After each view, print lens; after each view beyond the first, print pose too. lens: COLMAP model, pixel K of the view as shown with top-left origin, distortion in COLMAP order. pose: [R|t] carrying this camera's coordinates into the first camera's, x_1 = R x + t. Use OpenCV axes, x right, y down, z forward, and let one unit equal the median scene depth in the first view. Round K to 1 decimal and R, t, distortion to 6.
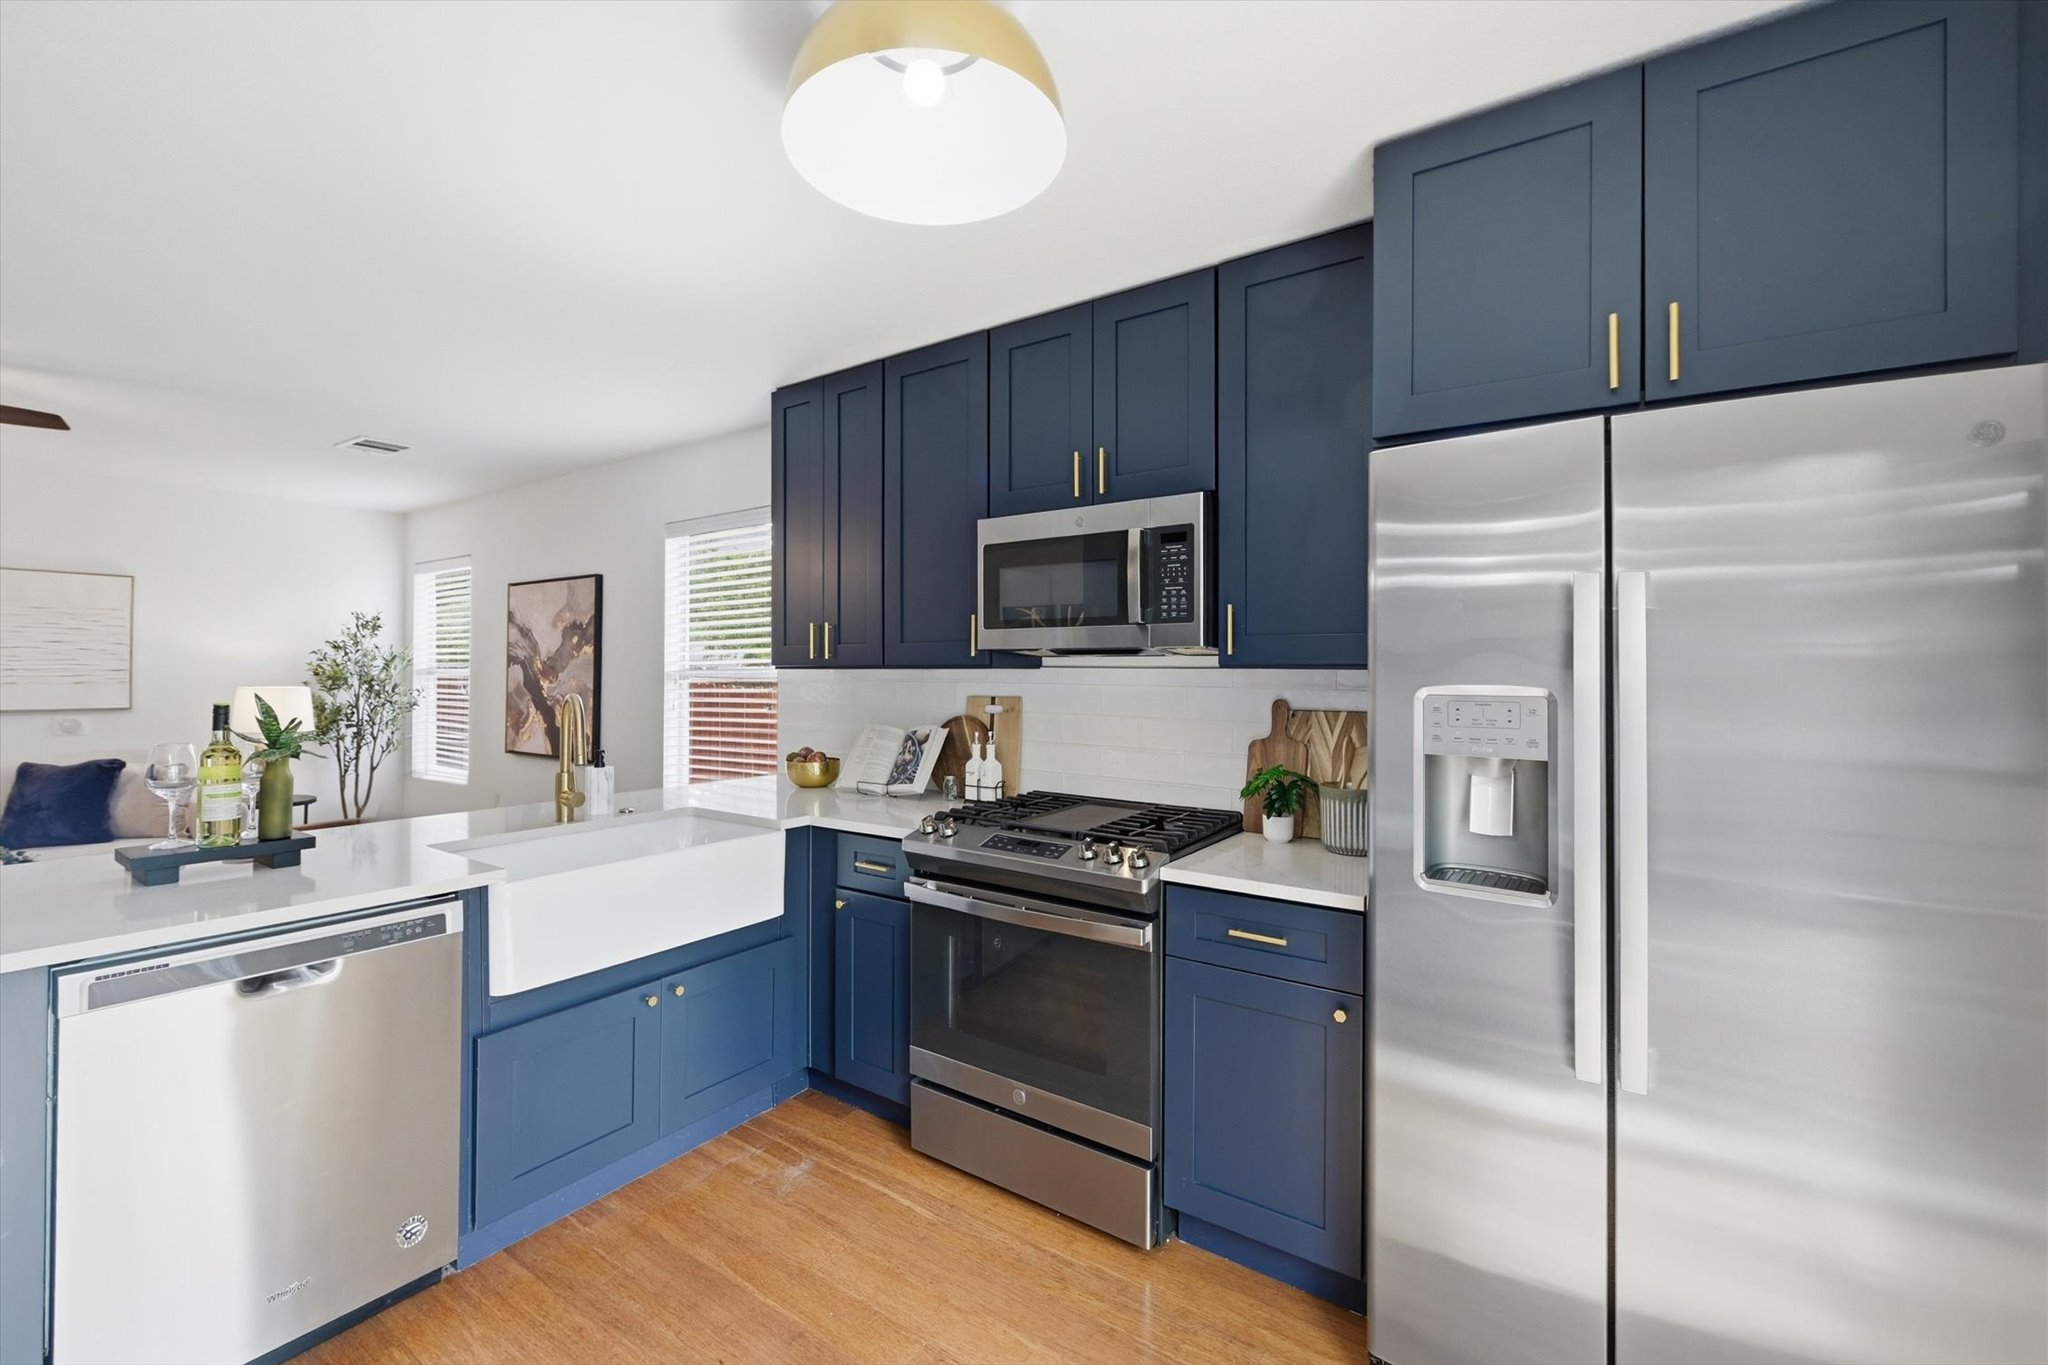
lens RADIAL K [[849.6, 0, 1029.7], [0, 849.6, 663.5], [0, 0, 1]] dist [-0.003079, -0.001183]
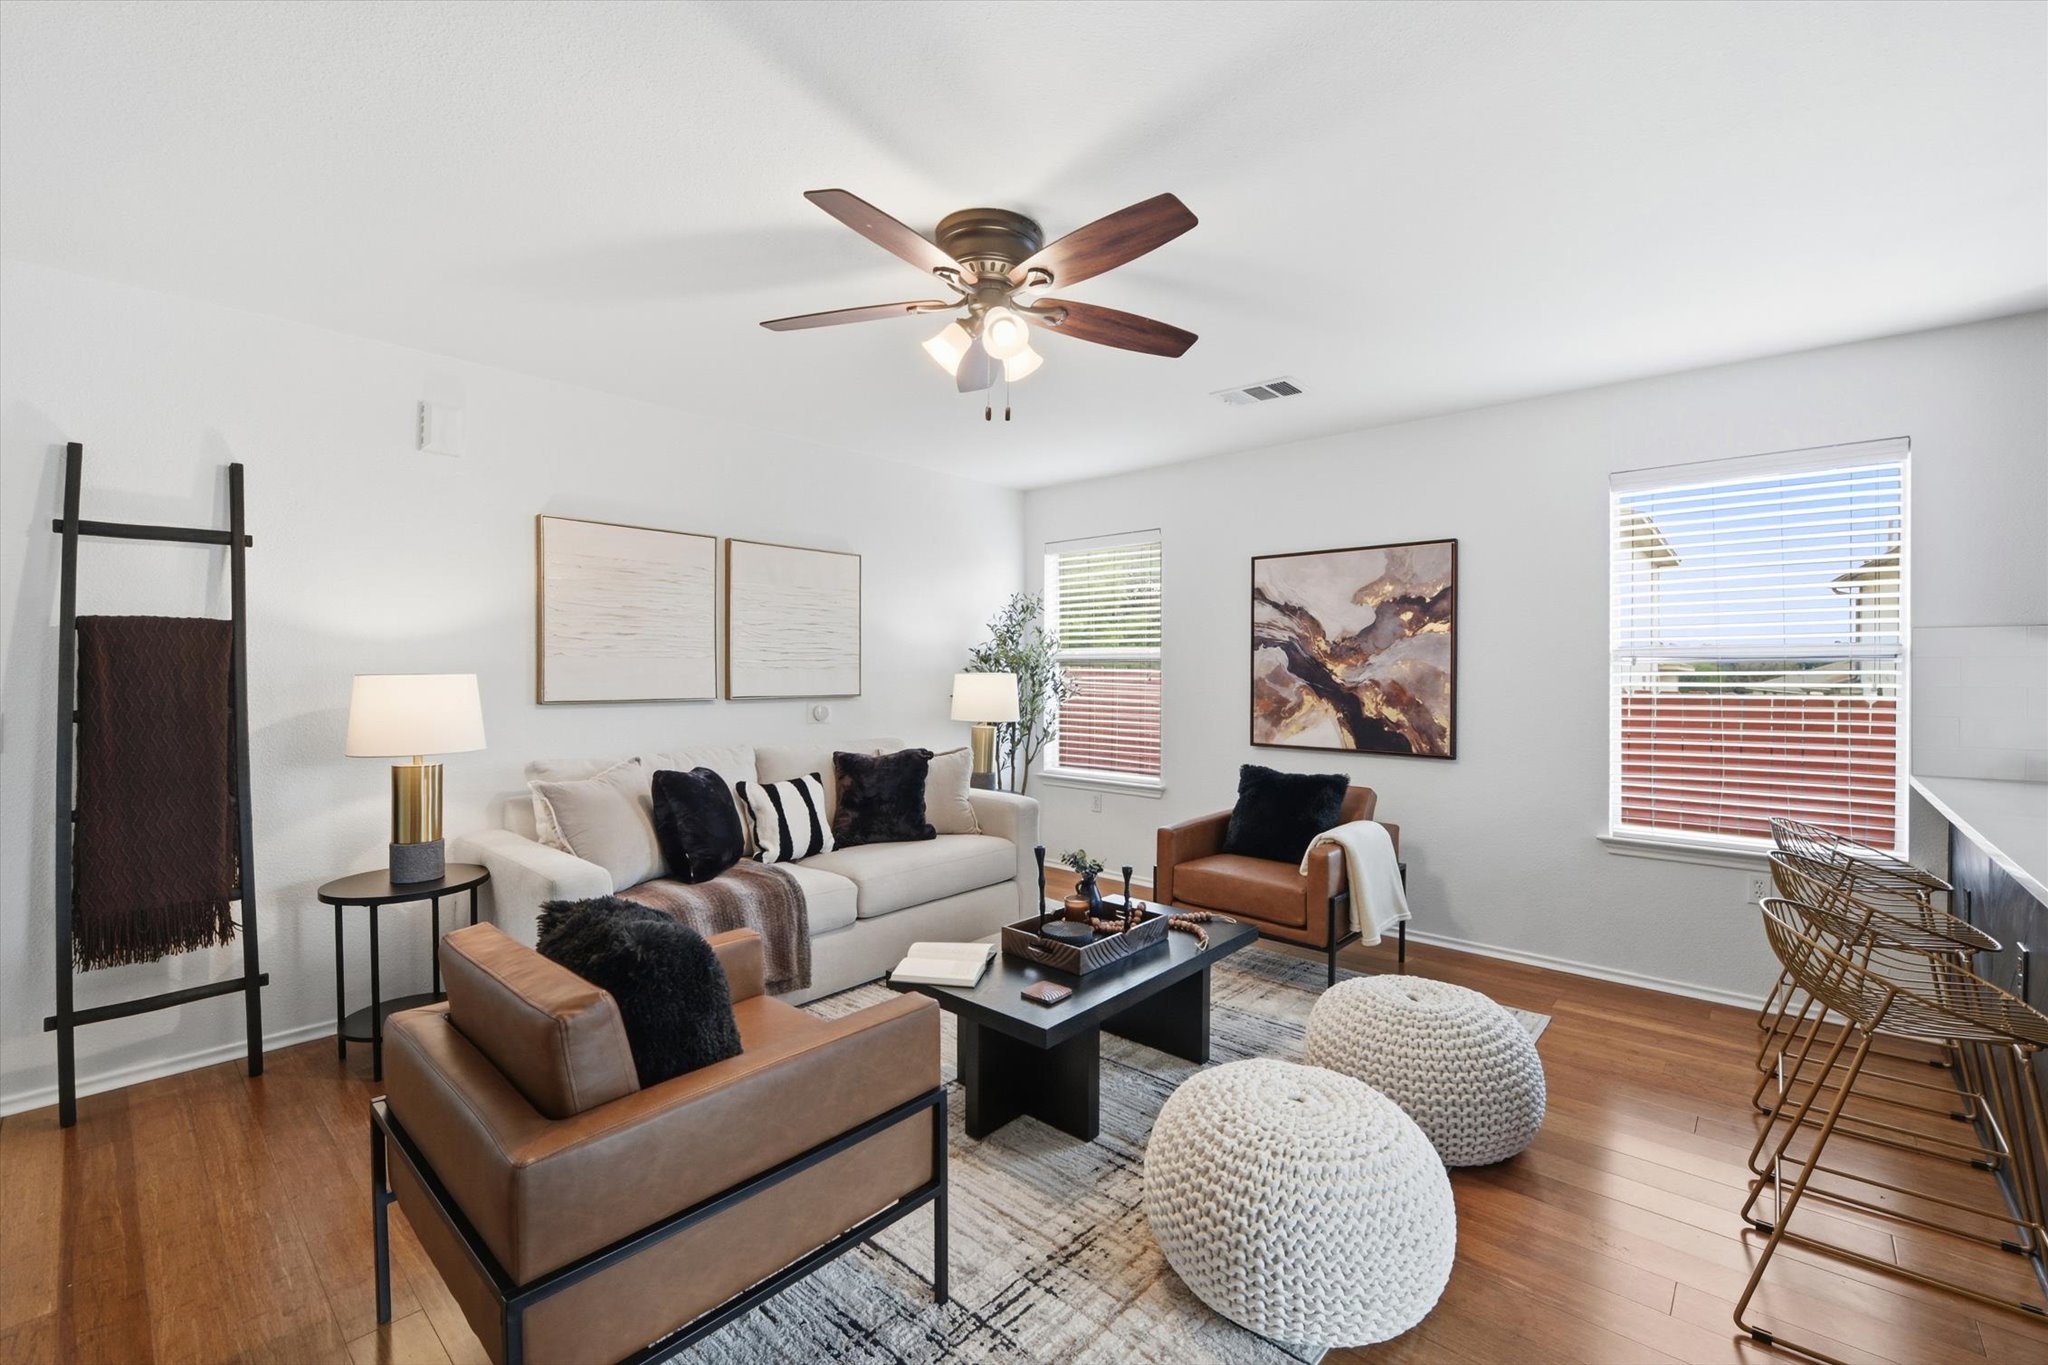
lens RADIAL K [[849.6, 0, 1018.8], [0, 849.6, 677.0], [0, 0, 1]] dist [-0.003079, -0.001183]
pose [[0.991436, -0.000976, -0.130593, -0.815747], [0.003450, 0.999819, 0.018715, 0.016443], [0.130551, -0.019005, 0.991259, 0.087492]]
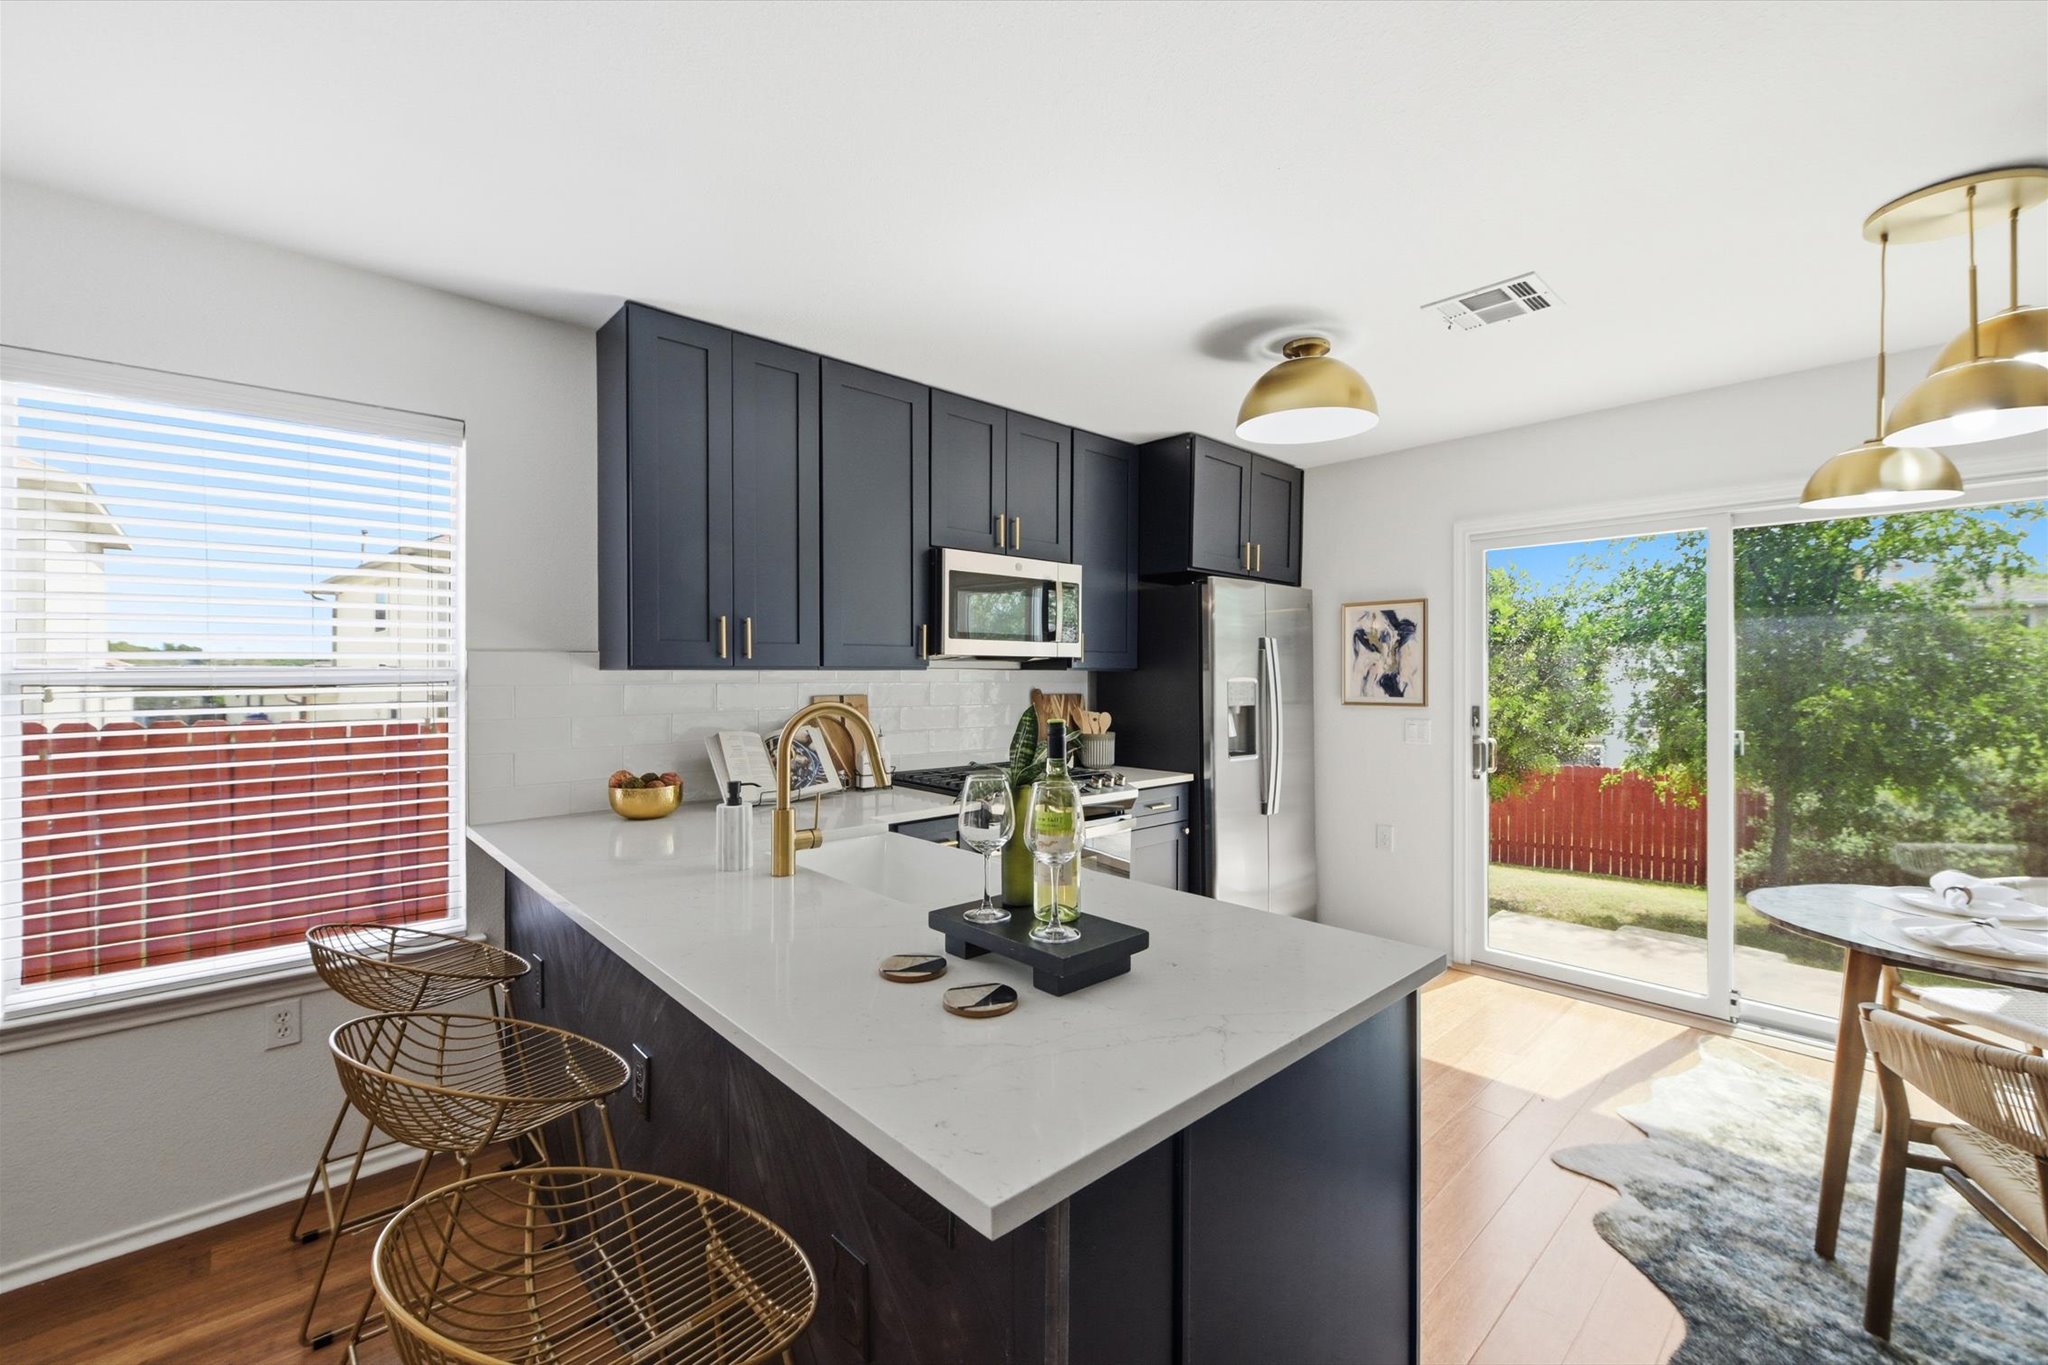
lens RADIAL K [[849.6, 0, 1029.4], [0, 849.6, 686.3], [0, 0, 1]] dist [-0.003079, -0.001183]
pose [[0.213790, -0.009811, 0.976830, -0.682952], [0.000942, 0.999951, 0.009837, 0.010762], [-0.976879, -0.001183, 0.213789, 0.342118]]
